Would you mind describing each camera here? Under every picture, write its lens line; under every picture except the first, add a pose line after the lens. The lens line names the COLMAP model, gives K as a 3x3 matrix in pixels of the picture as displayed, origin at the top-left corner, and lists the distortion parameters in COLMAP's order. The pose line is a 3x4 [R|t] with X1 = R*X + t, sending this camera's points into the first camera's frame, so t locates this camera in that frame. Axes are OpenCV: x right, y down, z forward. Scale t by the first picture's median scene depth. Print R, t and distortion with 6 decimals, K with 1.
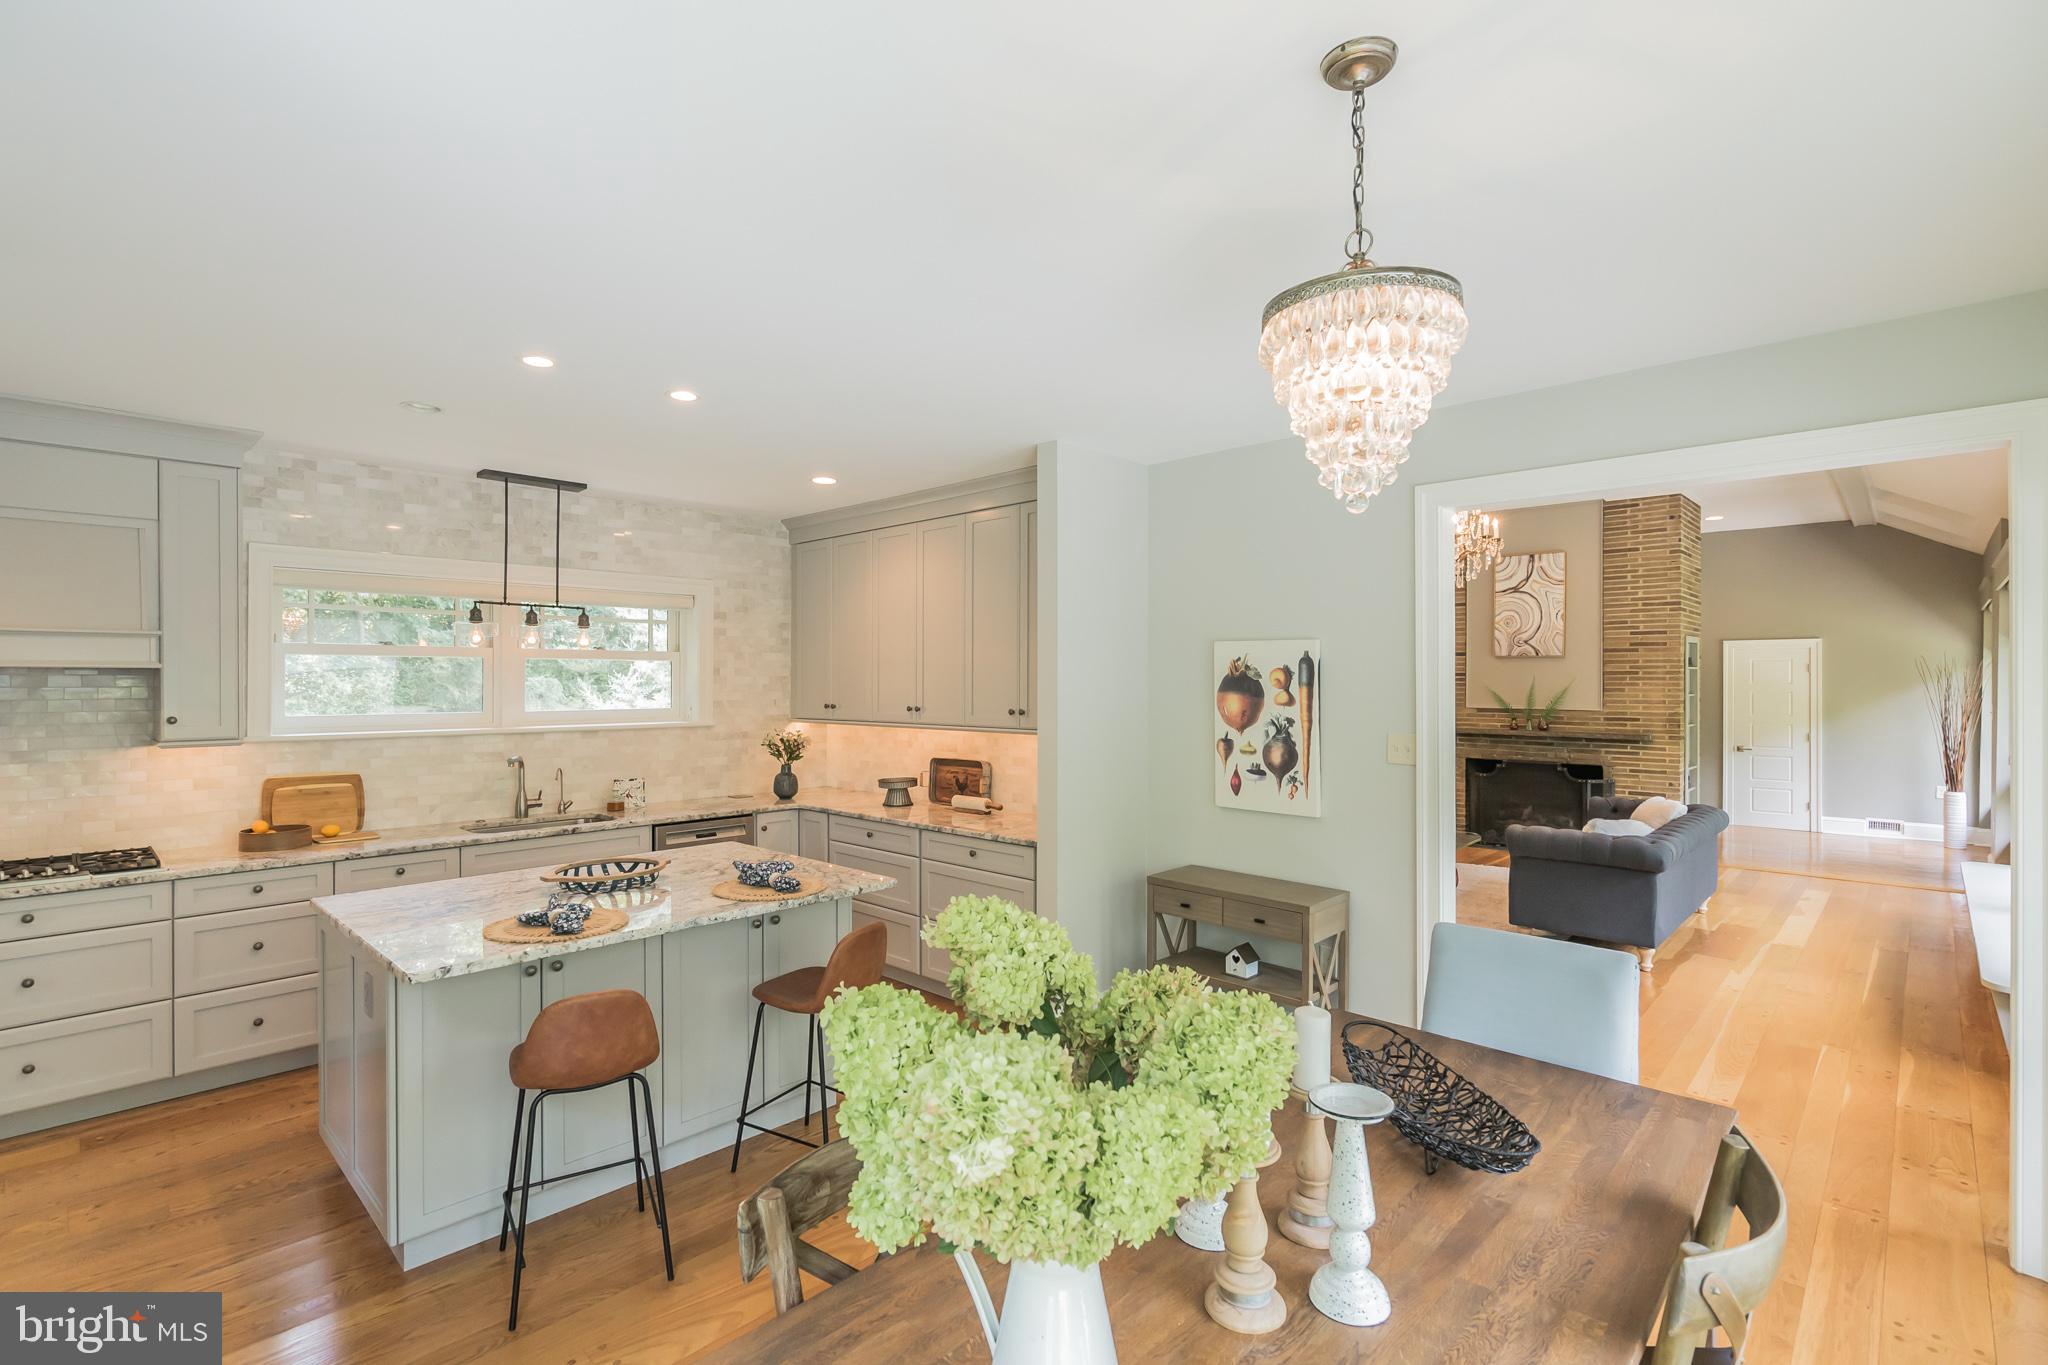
lens RADIAL K [[950.7, 0, 1009.7], [0, 950.7, 678.9], [0, 0, 1]] dist [-0.009410, -0.000897]
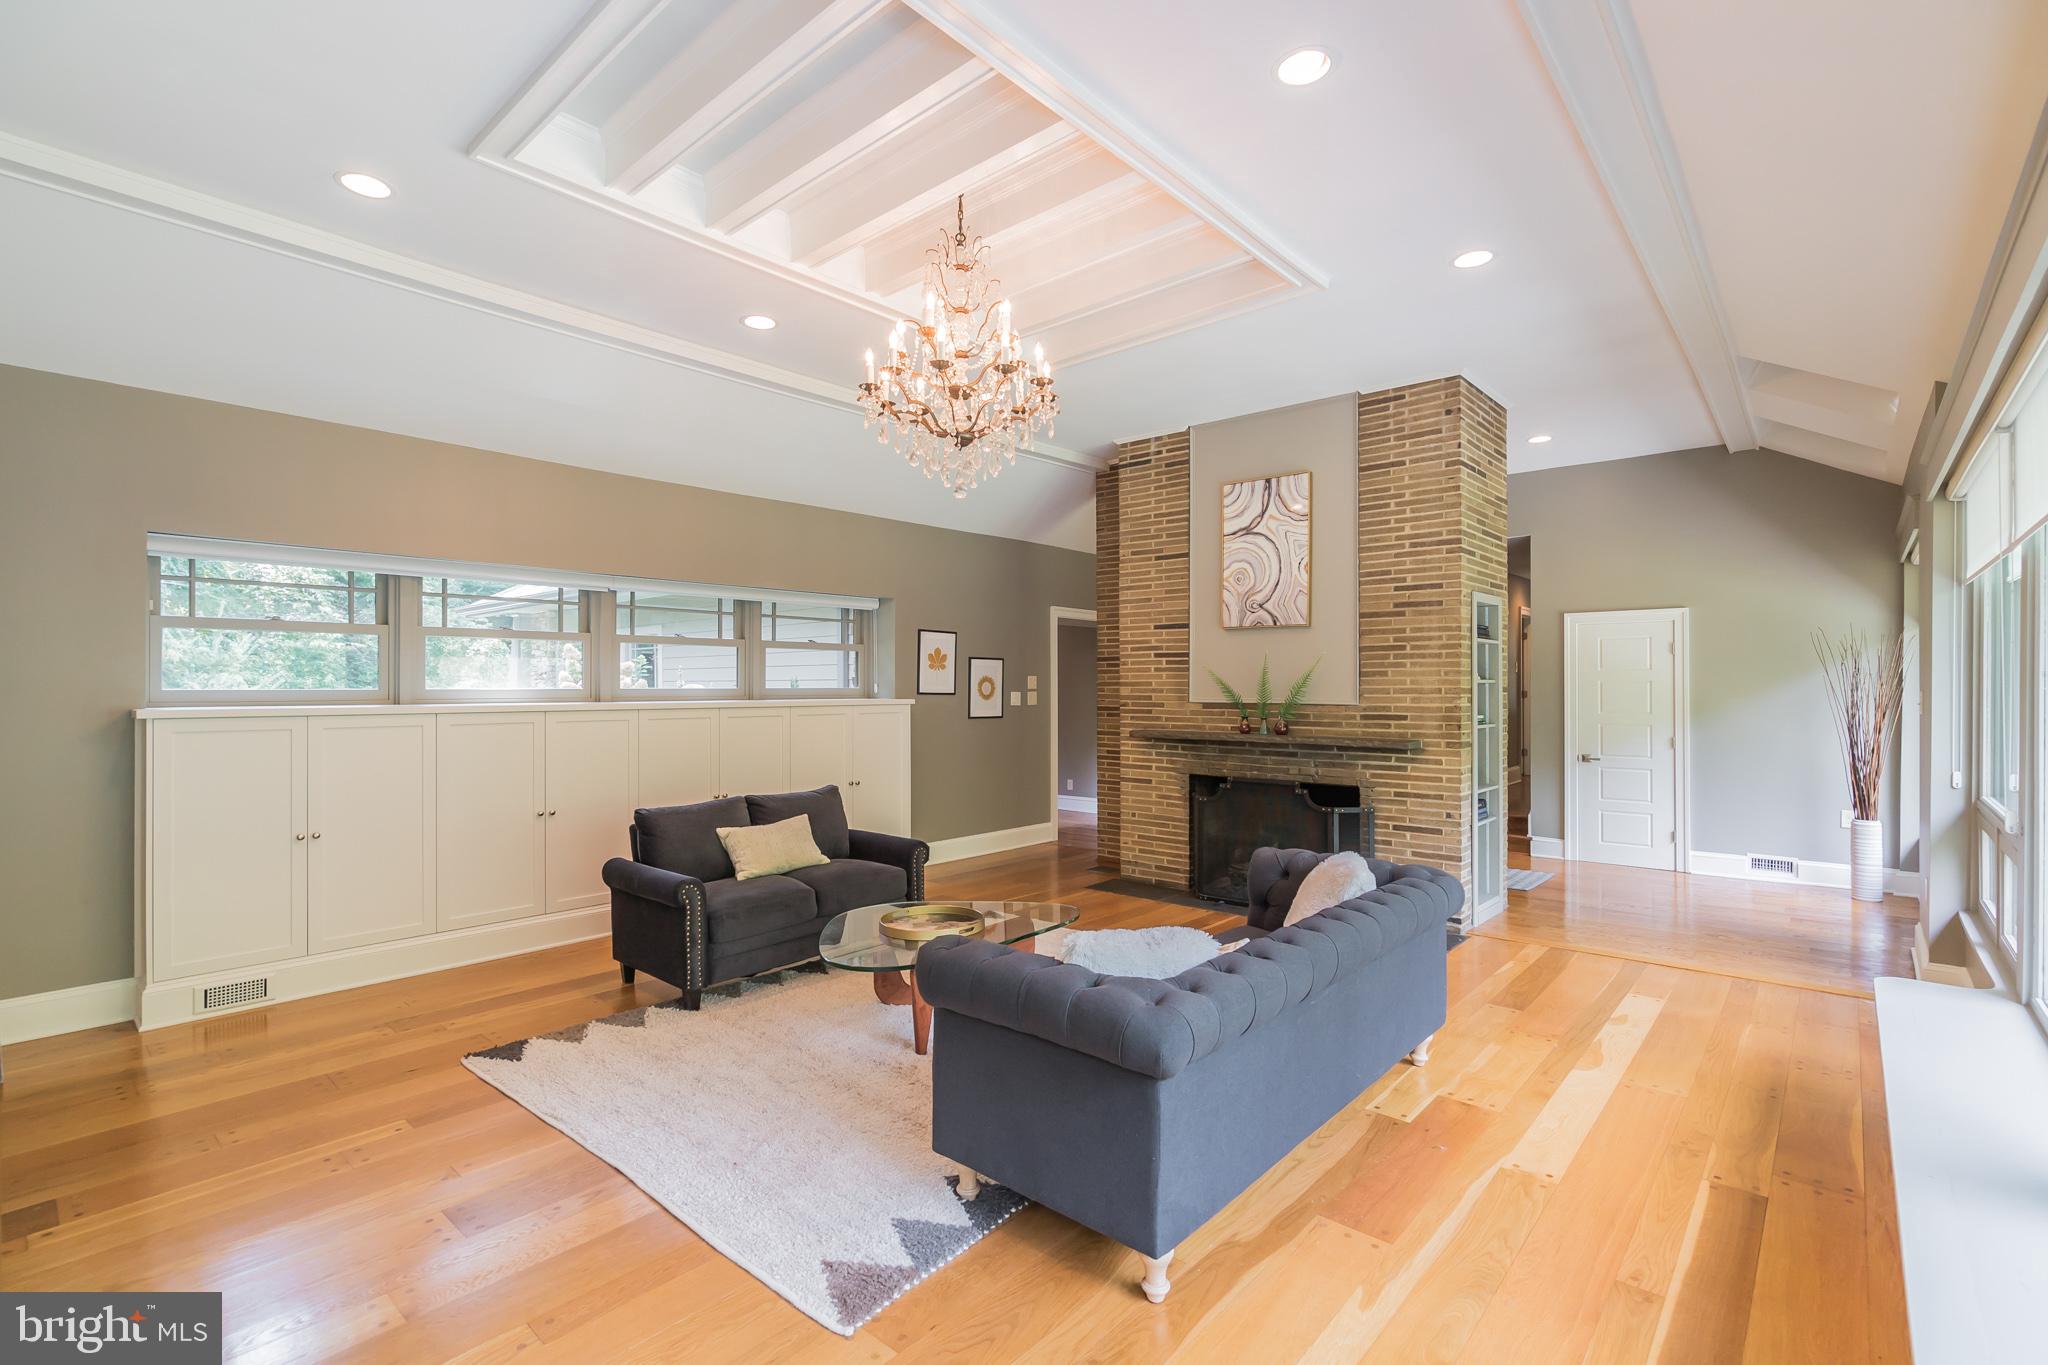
lens RADIAL K [[926.6, 0, 1024.0], [0, 926.6, 682.5], [0, 0, 1]] dist [-0.003425, 0.000003]
pose [[0.998897, -0.001467, 0.046922, 0.340283], [0.001702, 0.999986, -0.004960, 0.019677], [-0.046914, 0.005034, 0.998886, 0.335769]]
